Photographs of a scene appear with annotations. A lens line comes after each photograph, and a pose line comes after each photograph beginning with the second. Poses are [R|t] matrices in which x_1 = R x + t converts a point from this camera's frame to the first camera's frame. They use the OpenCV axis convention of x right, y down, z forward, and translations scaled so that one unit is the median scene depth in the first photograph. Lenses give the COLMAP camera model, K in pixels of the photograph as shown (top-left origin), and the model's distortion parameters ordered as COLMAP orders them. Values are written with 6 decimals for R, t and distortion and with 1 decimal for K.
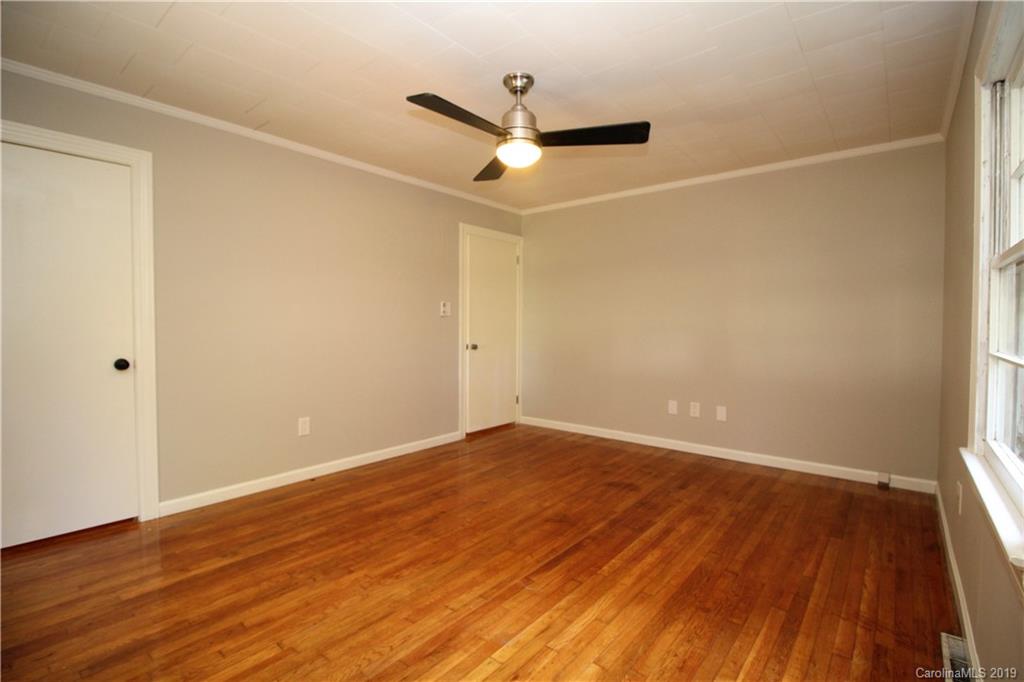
lens RADIAL K [[475.7, 0, 512.4], [0, 475.7, 340.0], [0, 0, 1]] dist [-0.012588, -0.000428]
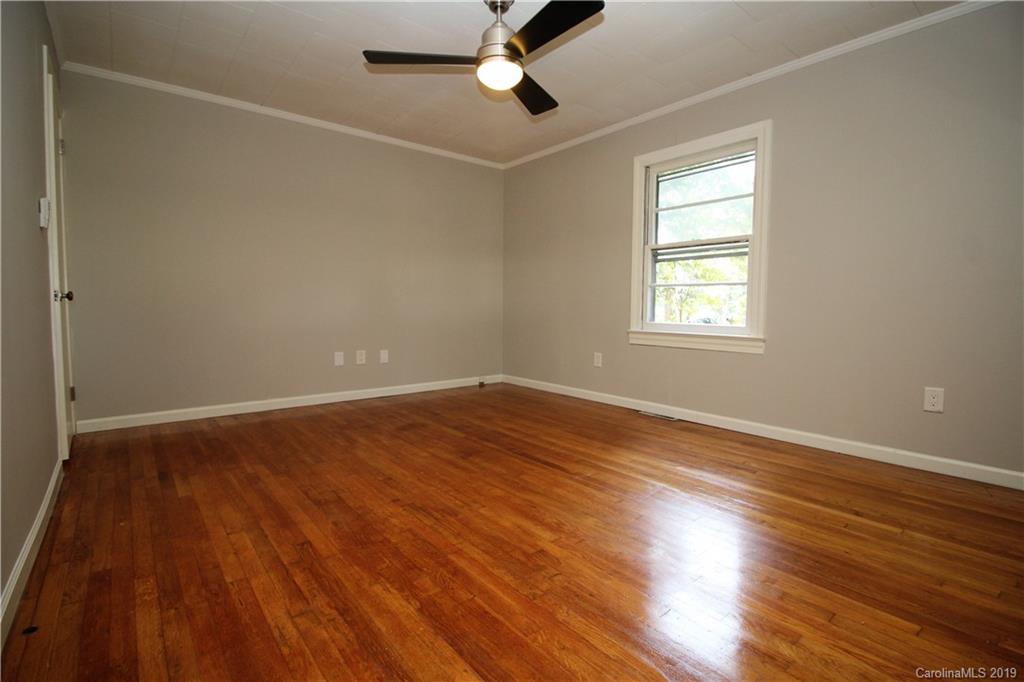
lens RADIAL K [[475.7, 0, 516.9], [0, 475.7, 338.9], [0, 0, 1]] dist [-0.012588, -0.000428]
pose [[0.189552, -0.071861, 0.979237, -0.870975], [0.025388, 0.997343, 0.068276, 0.065636], [-0.981542, 0.011919, 0.190873, 0.703258]]
